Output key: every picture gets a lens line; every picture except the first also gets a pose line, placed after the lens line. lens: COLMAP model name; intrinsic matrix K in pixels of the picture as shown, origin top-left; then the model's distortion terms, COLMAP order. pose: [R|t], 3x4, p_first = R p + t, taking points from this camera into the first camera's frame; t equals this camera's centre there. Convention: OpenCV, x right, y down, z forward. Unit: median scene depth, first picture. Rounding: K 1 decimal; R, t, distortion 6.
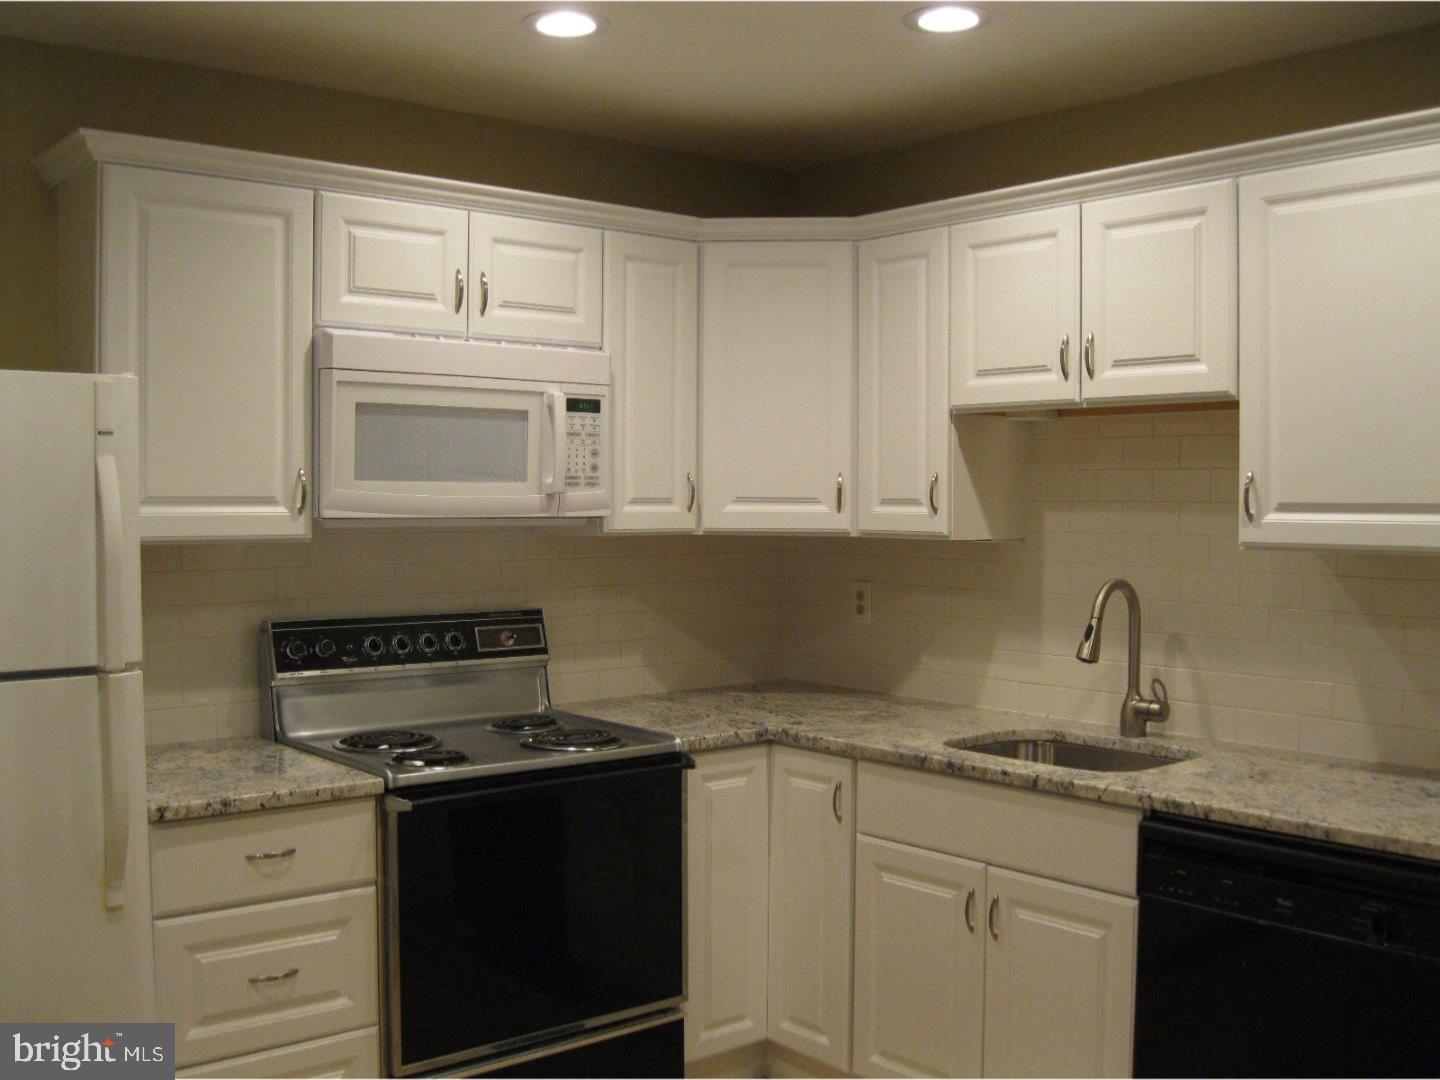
lens RADIAL K [[1434.8, 0, 715.2], [0, 1434.8, 538.0], [0, 0, 1]] dist [-0.107860, 0.000000]
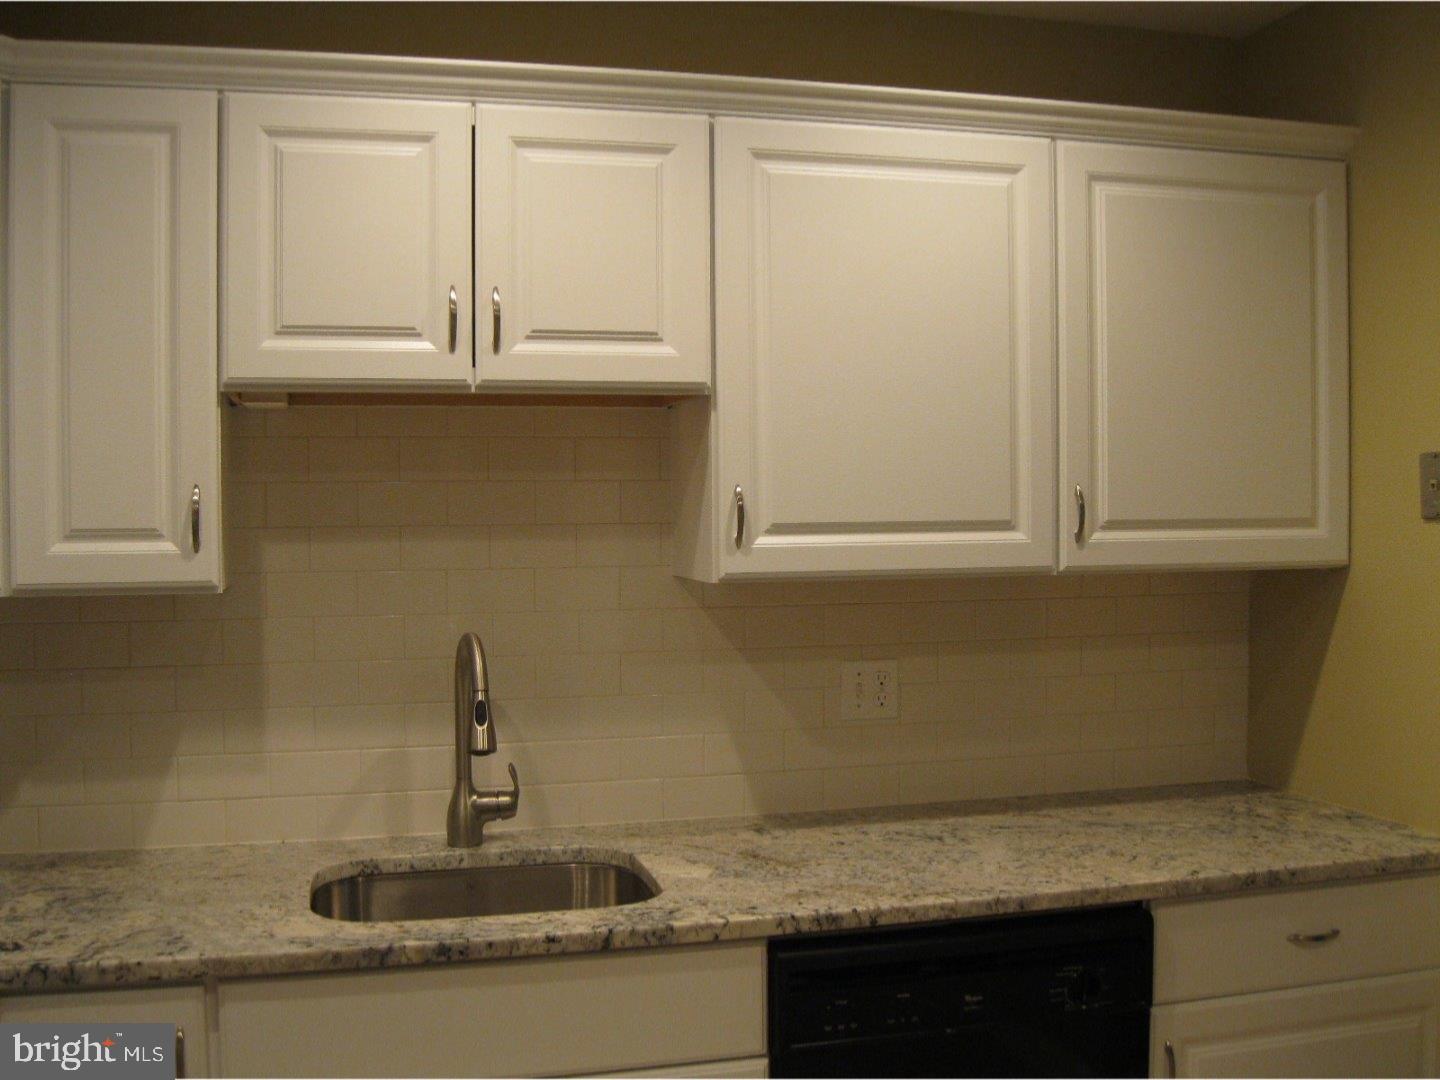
lens RADIAL K [[1434.8, 0, 719.3], [0, 1434.8, 536.3], [0, 0, 1]] dist [-0.107860, 0.000000]
pose [[0.441571, -0.022532, 0.896943, -0.327701], [0.035794, 0.999331, 0.007483, -0.022380], [-0.896512, 0.028801, 0.442083, 0.595561]]
